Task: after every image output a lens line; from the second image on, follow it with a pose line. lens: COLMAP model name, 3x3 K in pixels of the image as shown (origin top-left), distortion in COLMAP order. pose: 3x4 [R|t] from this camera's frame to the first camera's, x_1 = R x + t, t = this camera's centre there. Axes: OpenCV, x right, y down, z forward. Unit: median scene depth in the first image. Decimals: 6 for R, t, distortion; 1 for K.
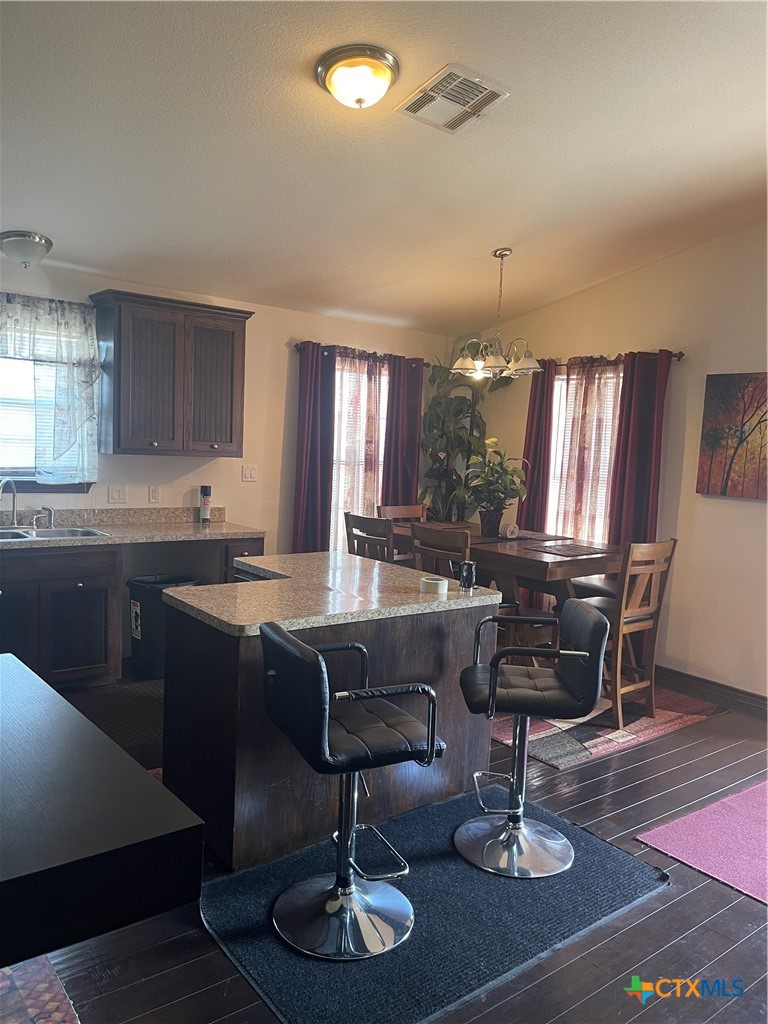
lens RADIAL K [[760.5, 0, 384.0], [0, 760.5, 512.0], [0, 0, 1]] dist [-0.004798, -0.011262]
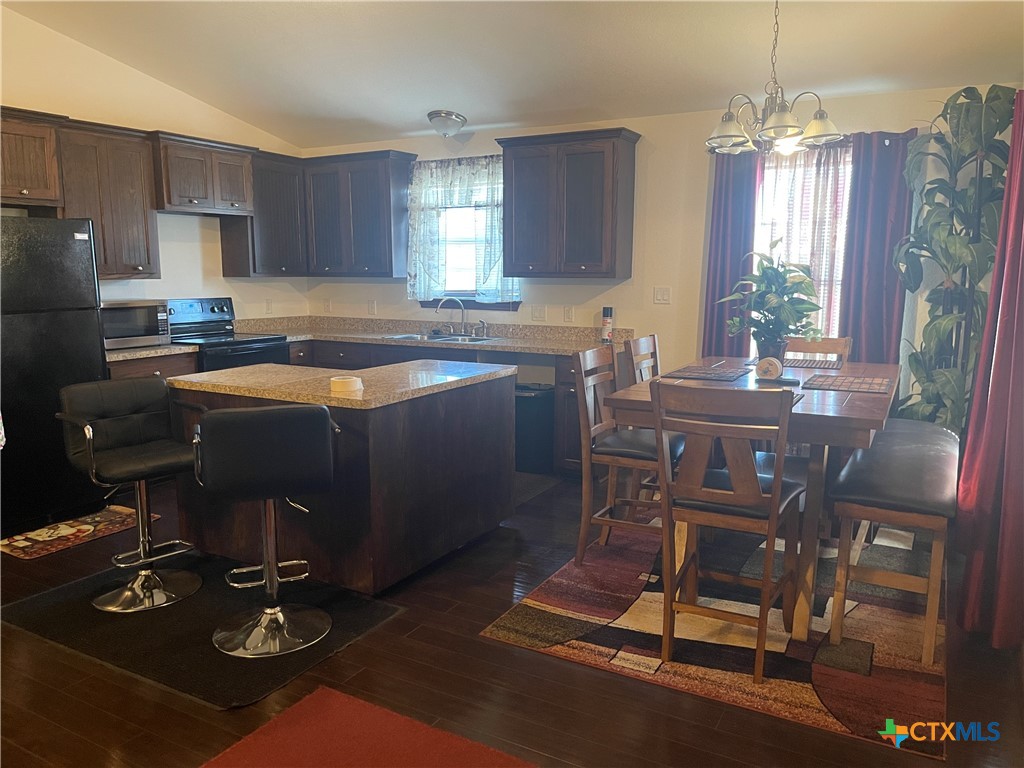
lens RADIAL K [[760.5, 0, 512.0], [0, 760.5, 384.0], [0, 0, 1]] dist [-0.004798, -0.011262]
pose [[0.398540, 0.094373, -0.912283, 0.755970], [-0.058448, 0.995283, 0.077426, -0.002921], [0.915287, 0.022464, 0.402176, 0.531119]]
